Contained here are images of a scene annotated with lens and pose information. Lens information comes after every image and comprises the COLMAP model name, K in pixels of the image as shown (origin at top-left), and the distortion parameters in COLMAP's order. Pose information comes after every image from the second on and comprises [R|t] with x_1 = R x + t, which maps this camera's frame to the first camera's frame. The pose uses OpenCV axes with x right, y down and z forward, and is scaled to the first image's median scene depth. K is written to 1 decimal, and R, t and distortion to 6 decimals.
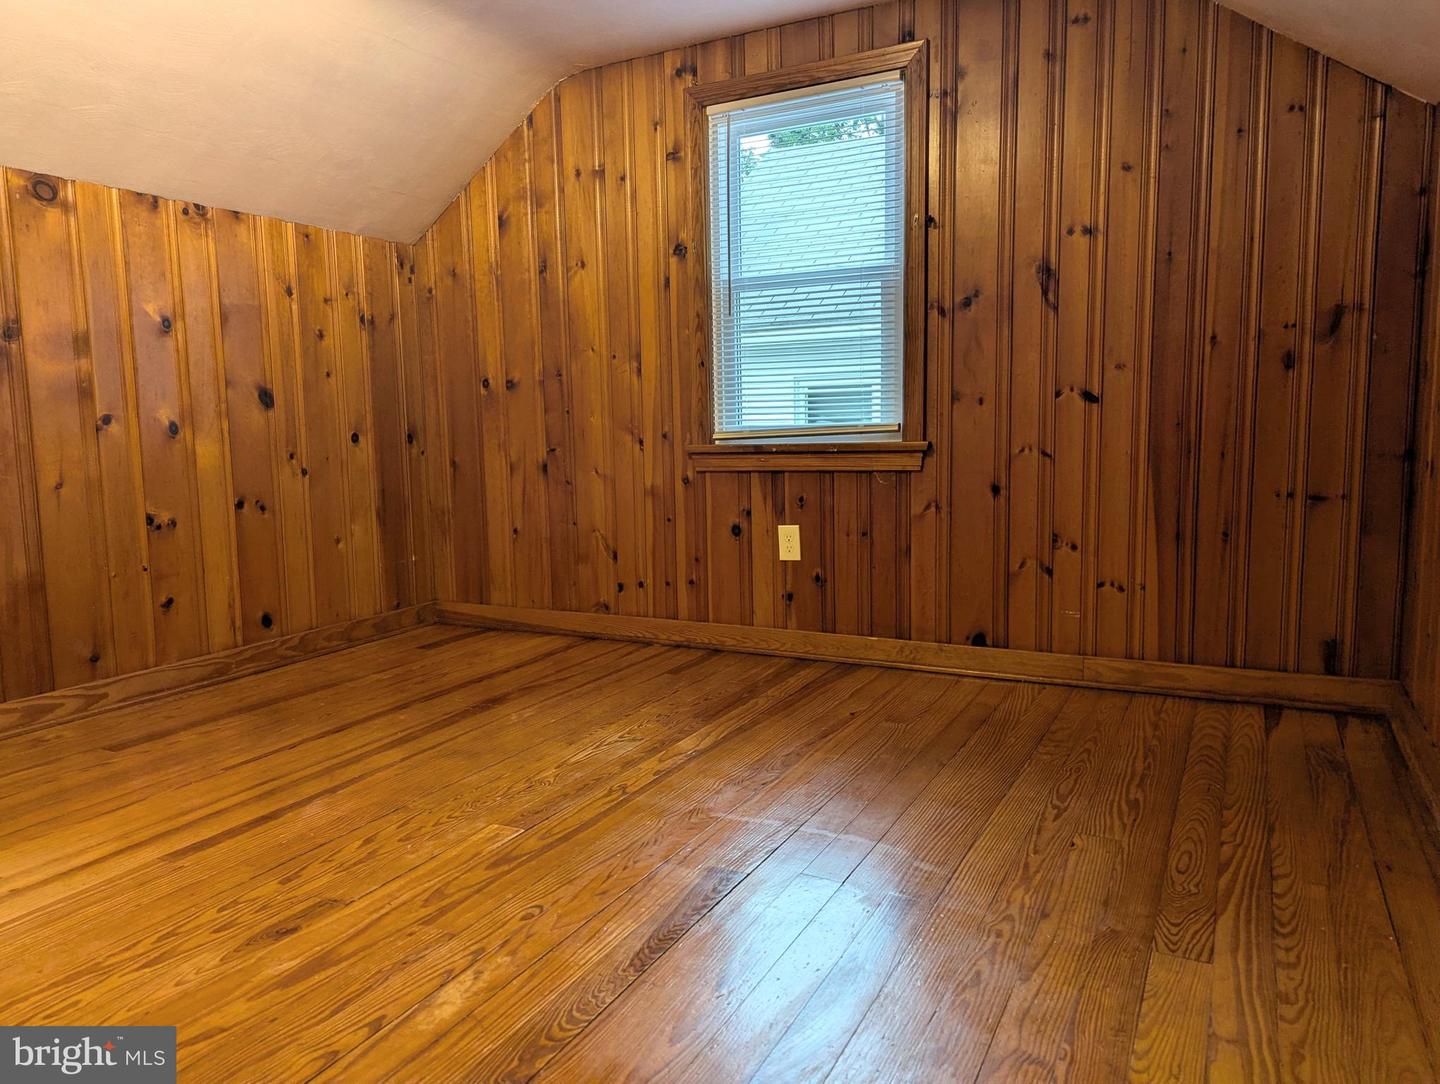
lens RADIAL K [[1010.2, 0, 705.0], [0, 1010.2, 539.2], [0, 0, 1]] dist [0.059054, -0.041897]
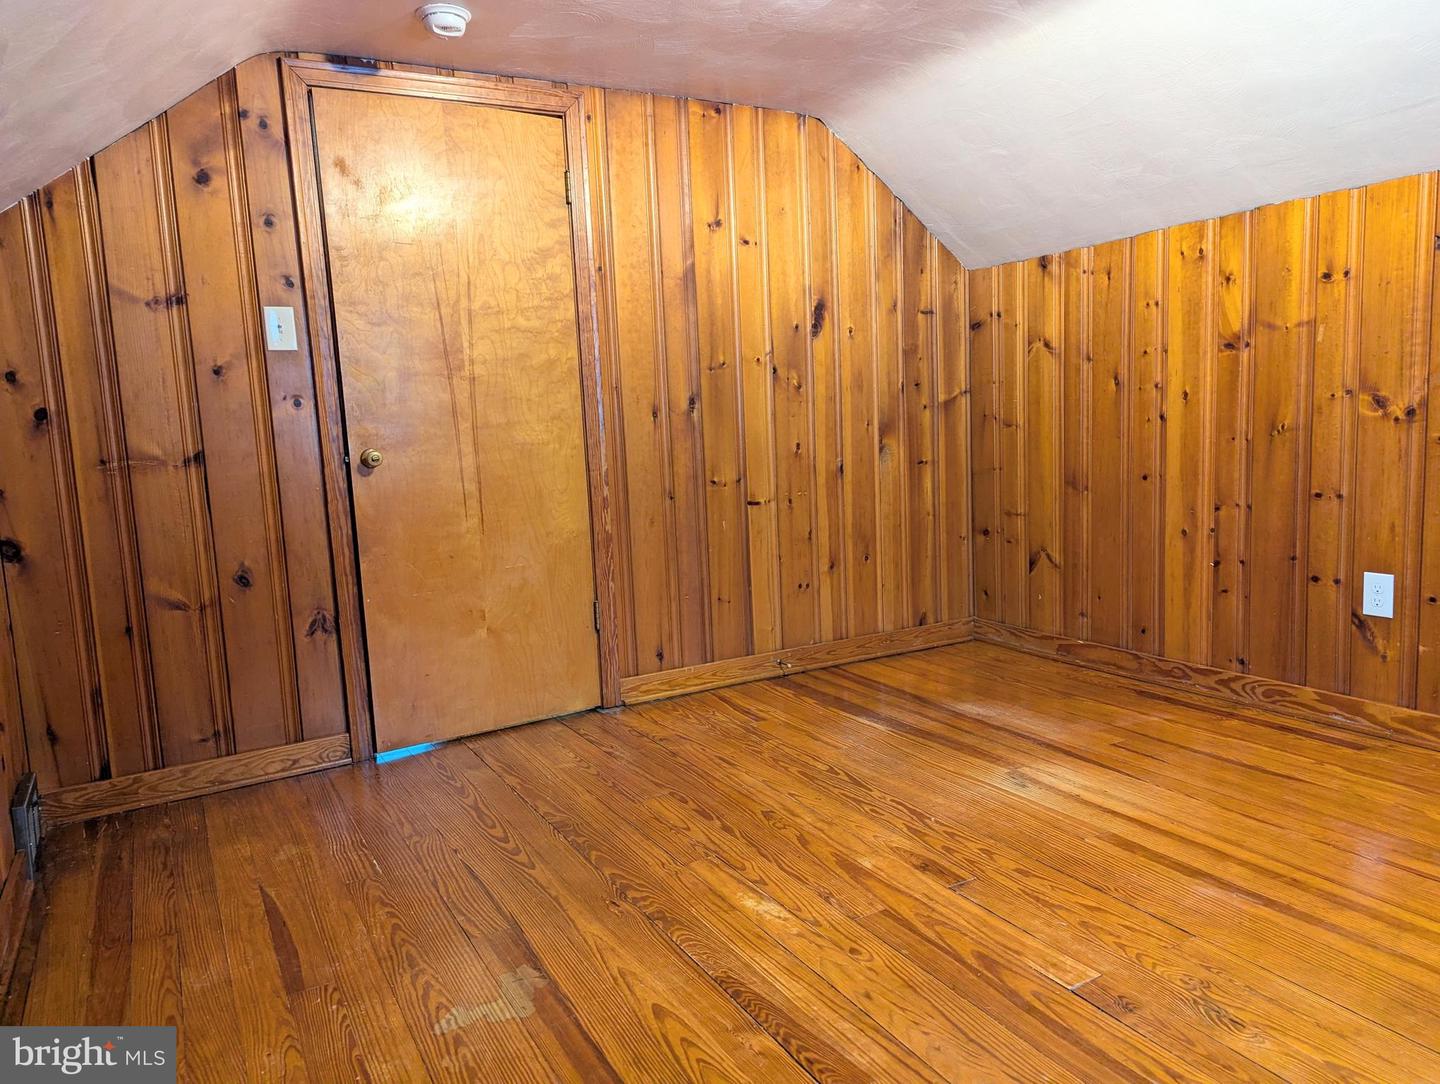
lens RADIAL K [[1010.2, 0, 714.3], [0, 1010.2, 538.0], [0, 0, 1]] dist [0.059054, -0.041897]
pose [[-0.542562, 0.149802, -0.826550, 0.413772], [-0.034861, 0.979107, 0.200335, -0.157346], [0.839292, 0.137509, -0.526004, 0.758503]]
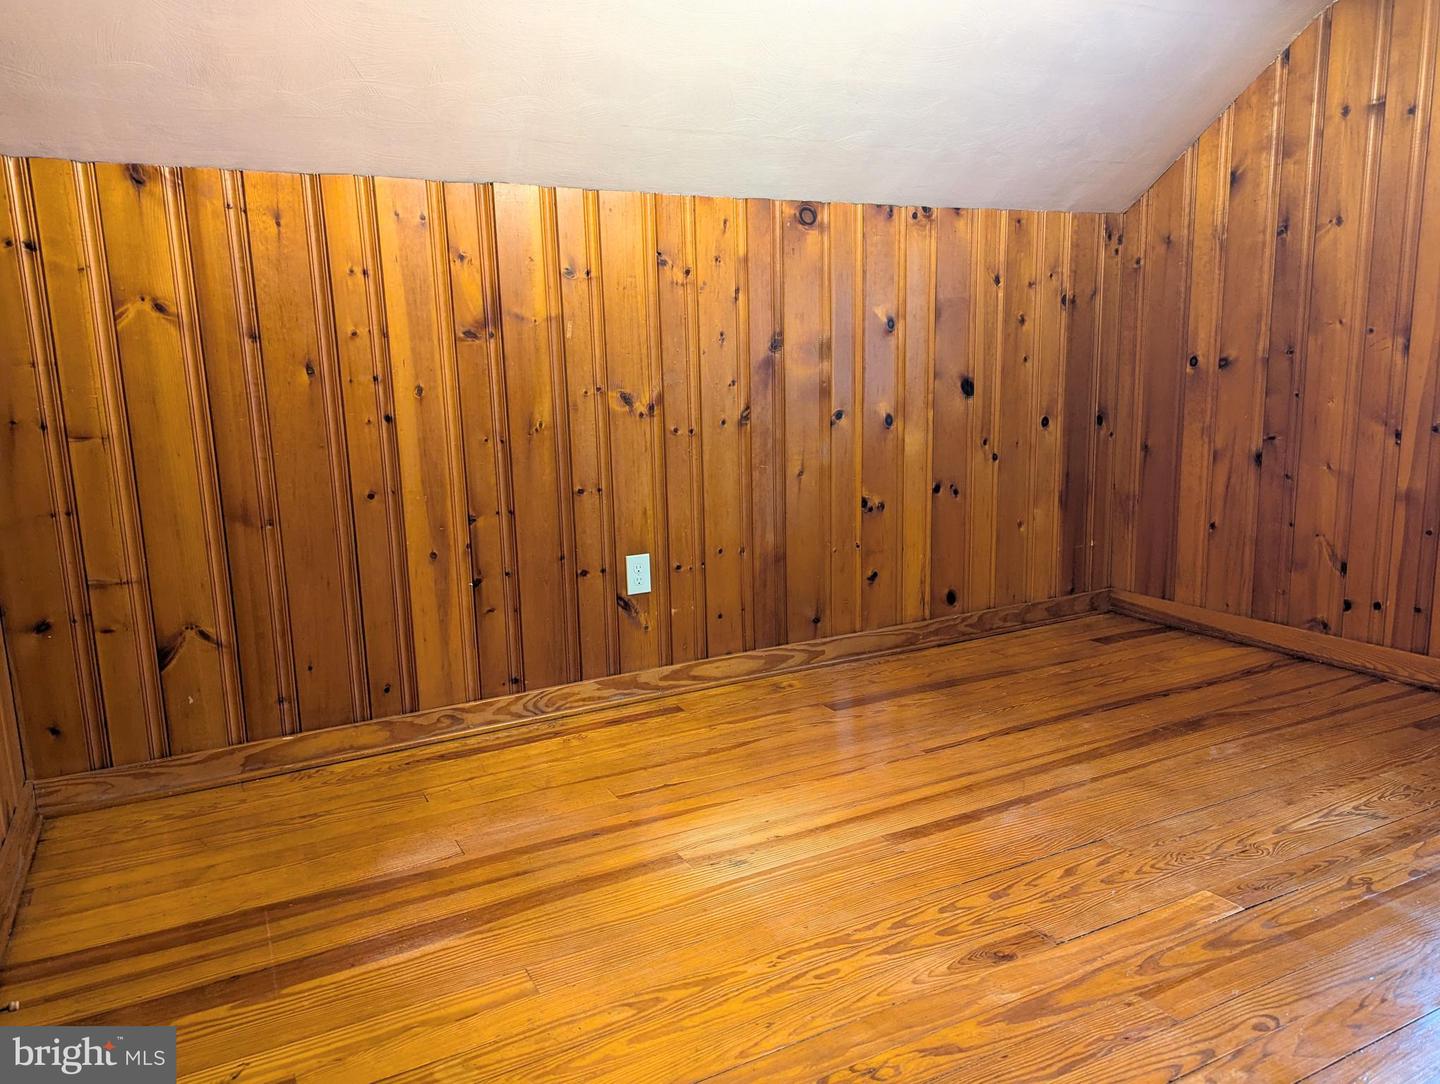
lens RADIAL K [[1010.2, 0, 708.8], [0, 1010.2, 546.0], [0, 0, 1]] dist [0.059054, -0.041897]
pose [[0.823311, 0.094604, -0.559651, -0.057813], [-0.051816, 0.994422, 0.091871, -0.065177], [0.565220, -0.046640, 0.823621, -0.013013]]
